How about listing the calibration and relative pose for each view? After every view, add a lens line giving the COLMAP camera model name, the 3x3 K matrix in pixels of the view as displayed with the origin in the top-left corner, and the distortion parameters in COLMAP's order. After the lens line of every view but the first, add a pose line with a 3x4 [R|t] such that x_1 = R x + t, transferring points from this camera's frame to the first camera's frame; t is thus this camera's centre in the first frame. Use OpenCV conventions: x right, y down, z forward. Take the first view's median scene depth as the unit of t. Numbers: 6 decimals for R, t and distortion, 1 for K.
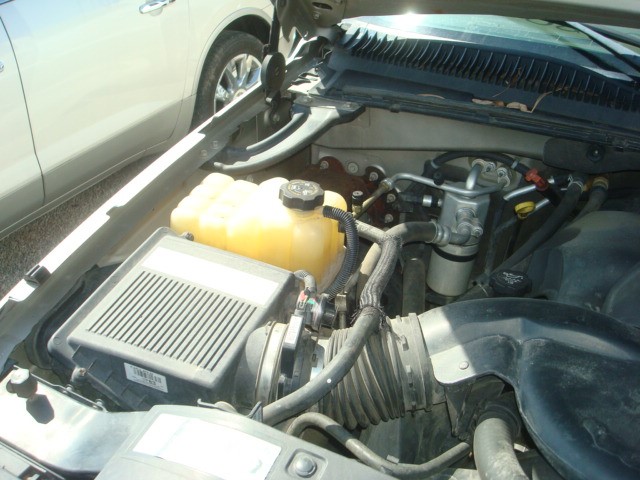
lens RADIAL K [[646.7, 0, 320.0], [0, 646.7, 240.0], [0, 0, 1]] dist [-0.090732, -0.079212]
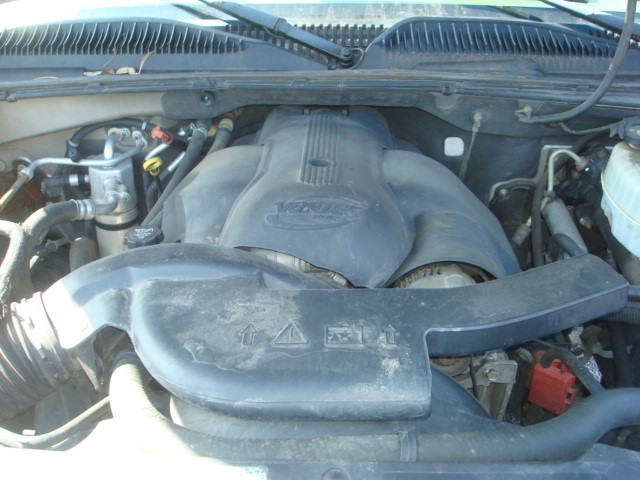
lens RADIAL K [[646.7, 0, 320.0], [0, 646.7, 240.0], [0, 0, 1]] dist [-0.090732, -0.079212]
pose [[0.895475, -0.269409, 0.354321, 0.151120], [0.251872, 0.963019, 0.095678, 0.035561], [-0.366994, 0.003566, 0.930216, -0.075153]]
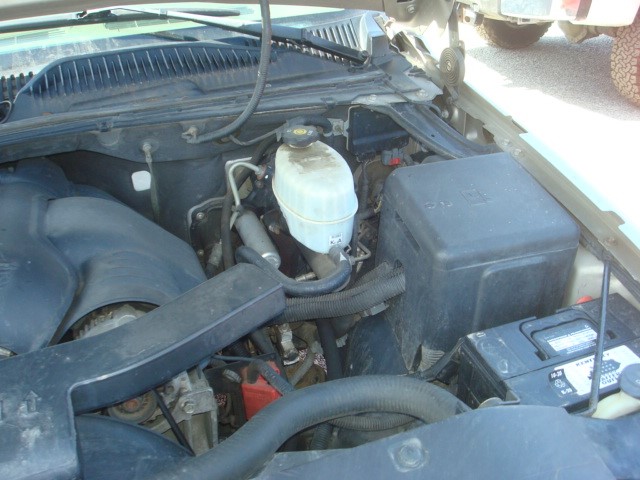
lens RADIAL K [[646.7, 0, 320.0], [0, 646.7, 240.0], [0, 0, 1]] dist [-0.090732, -0.079212]
pose [[0.653813, -0.428165, 0.623862, 0.297389], [0.427802, 0.889244, 0.161960, 0.095283], [-0.624111, 0.160997, 0.764569, -0.128741]]
